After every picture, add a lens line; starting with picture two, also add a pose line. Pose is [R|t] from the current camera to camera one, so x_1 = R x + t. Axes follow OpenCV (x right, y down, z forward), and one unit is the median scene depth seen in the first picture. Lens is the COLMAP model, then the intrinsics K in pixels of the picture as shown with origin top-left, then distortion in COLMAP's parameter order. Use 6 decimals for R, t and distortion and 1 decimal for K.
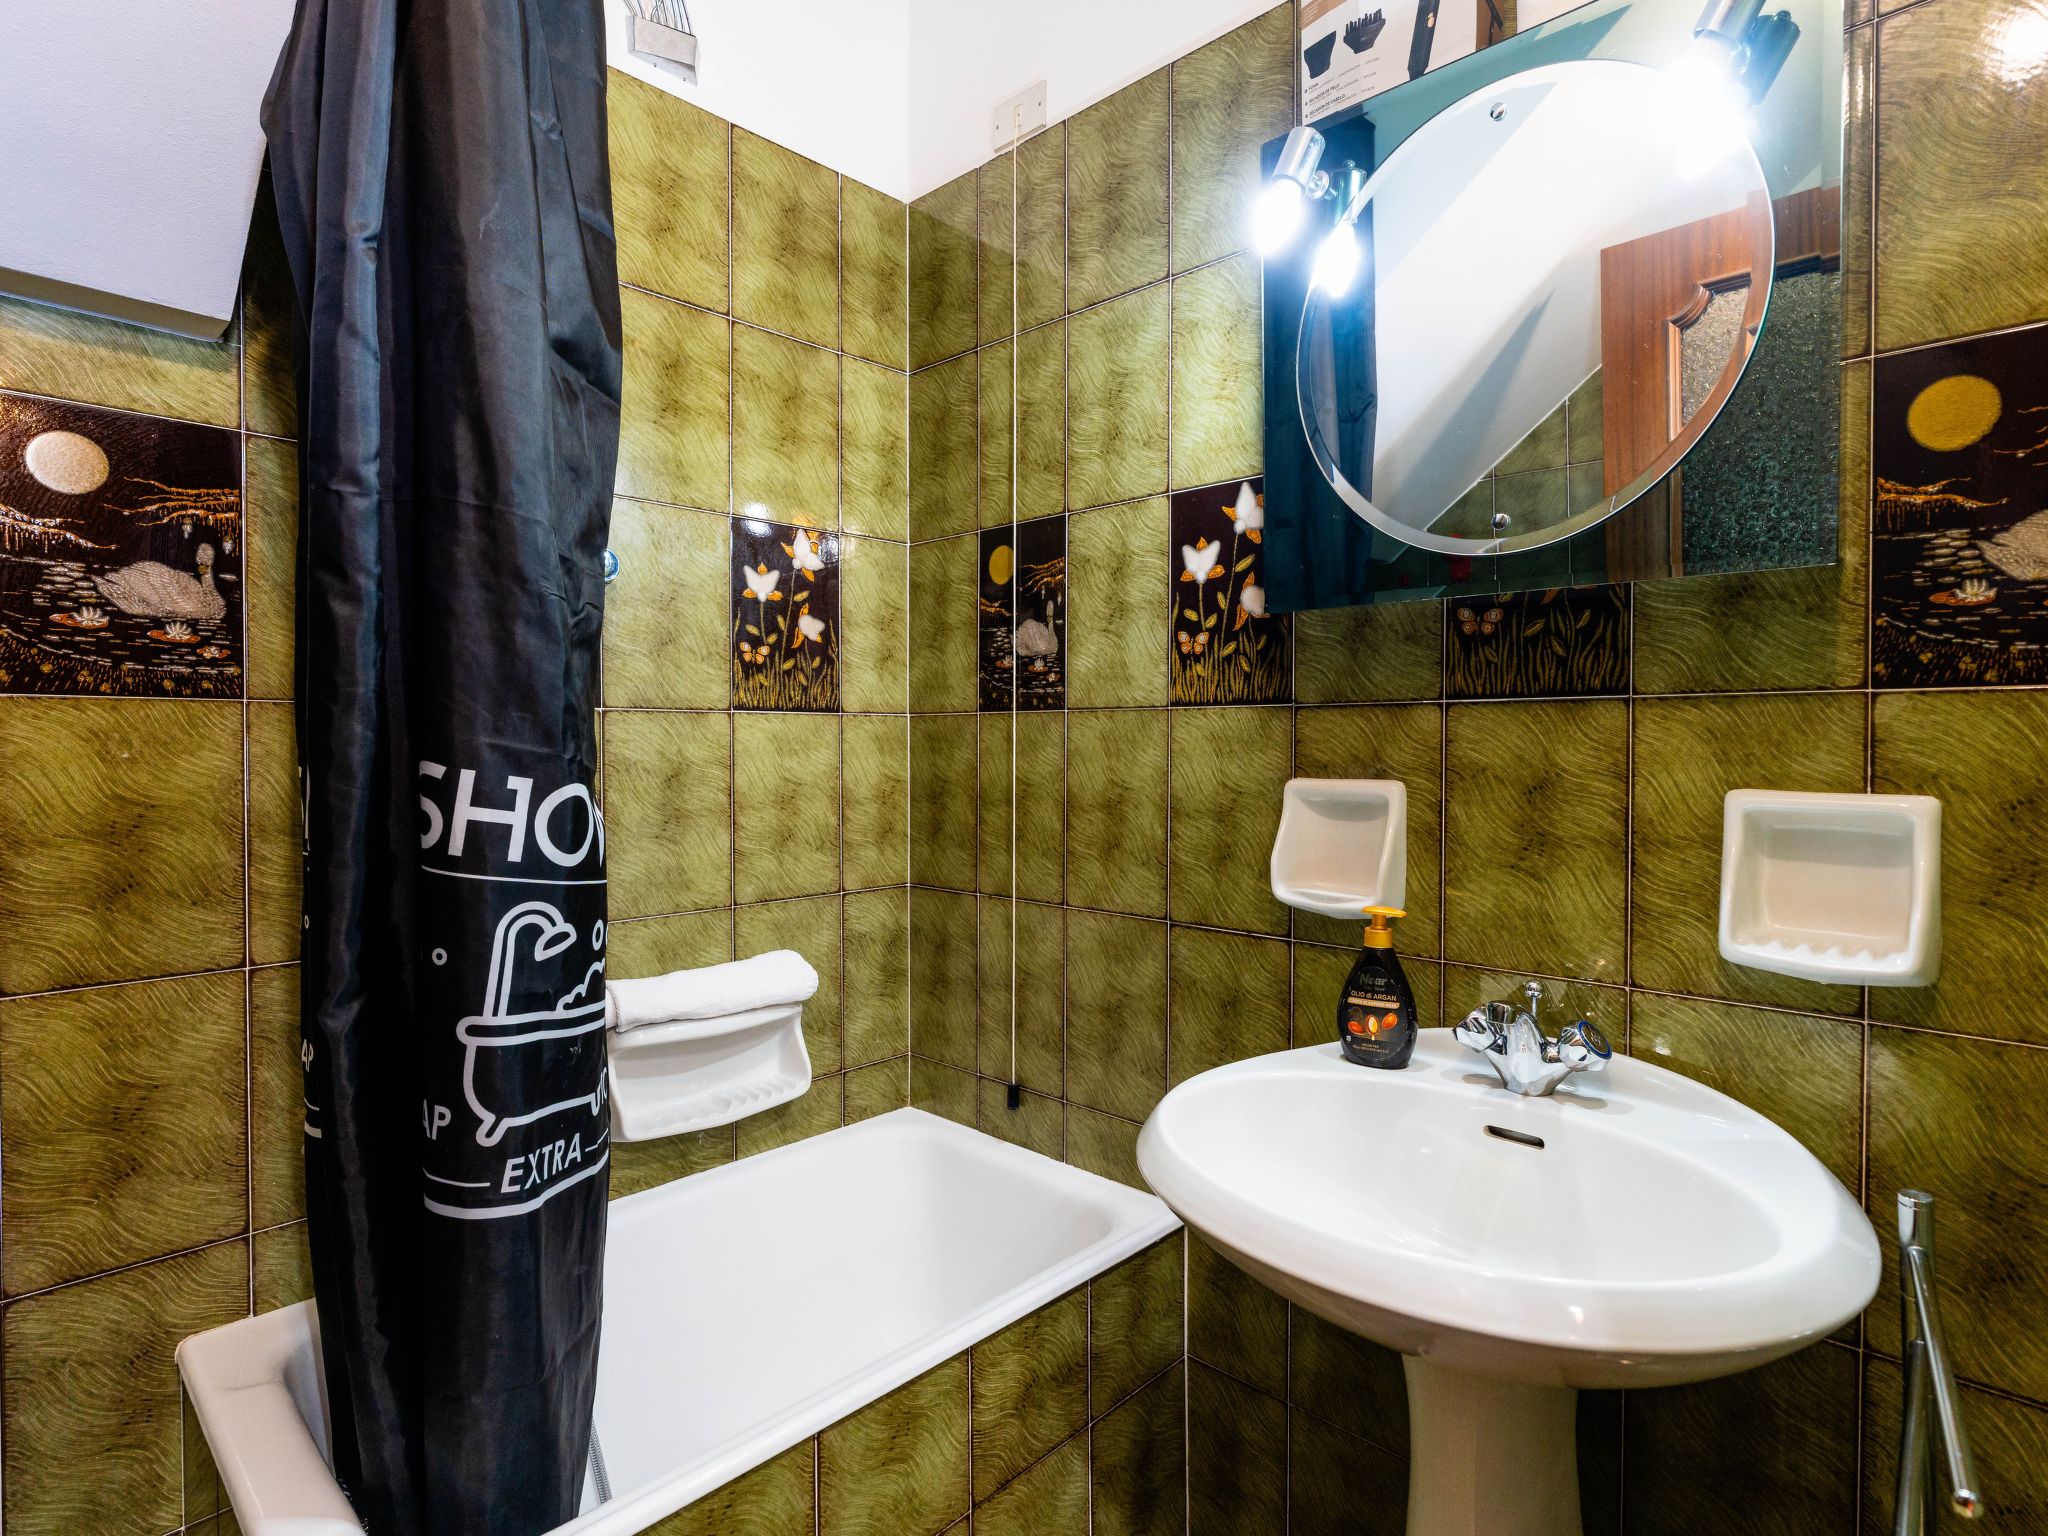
lens RADIAL K [[1086.6, 0, 1084.6], [0, 1086.6, 754.1], [0, 0, 1]] dist [-0.011270, 0.005239]
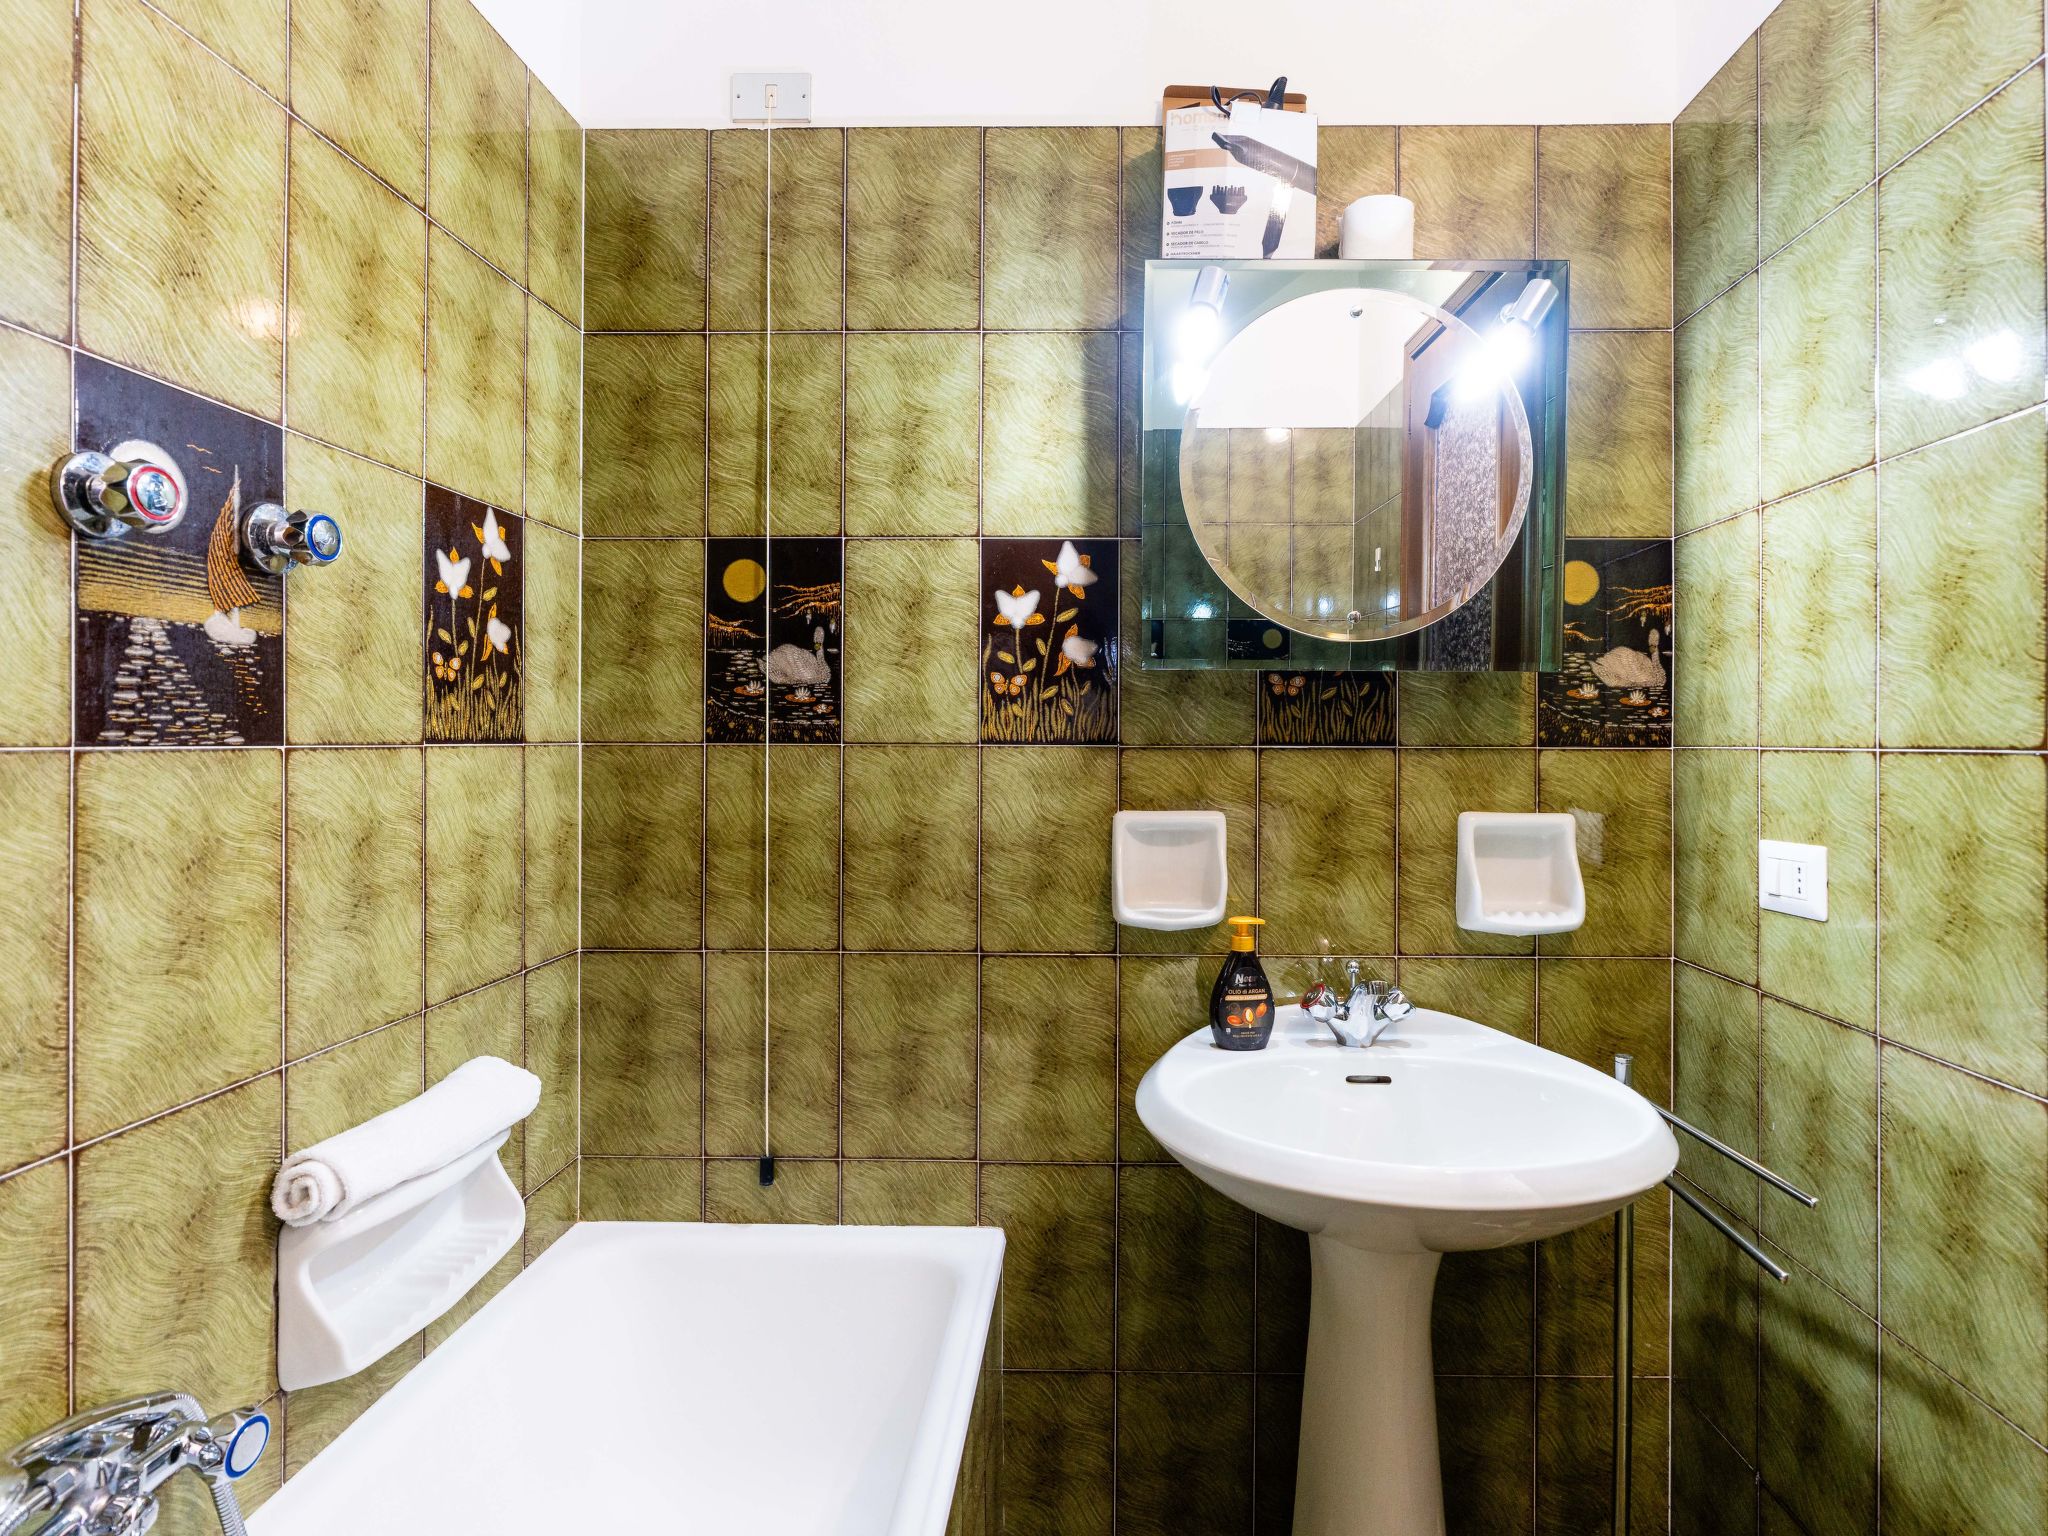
lens RADIAL K [[1086.6, 0, 1045.4], [0, 1086.6, 726.2], [0, 0, 1]] dist [-0.011270, 0.005239]
pose [[0.744072, 0.007592, 0.668057, -0.565630], [0.003898, 0.999869, -0.015705, -0.044247], [-0.668089, 0.014290, 0.743944, 0.191241]]
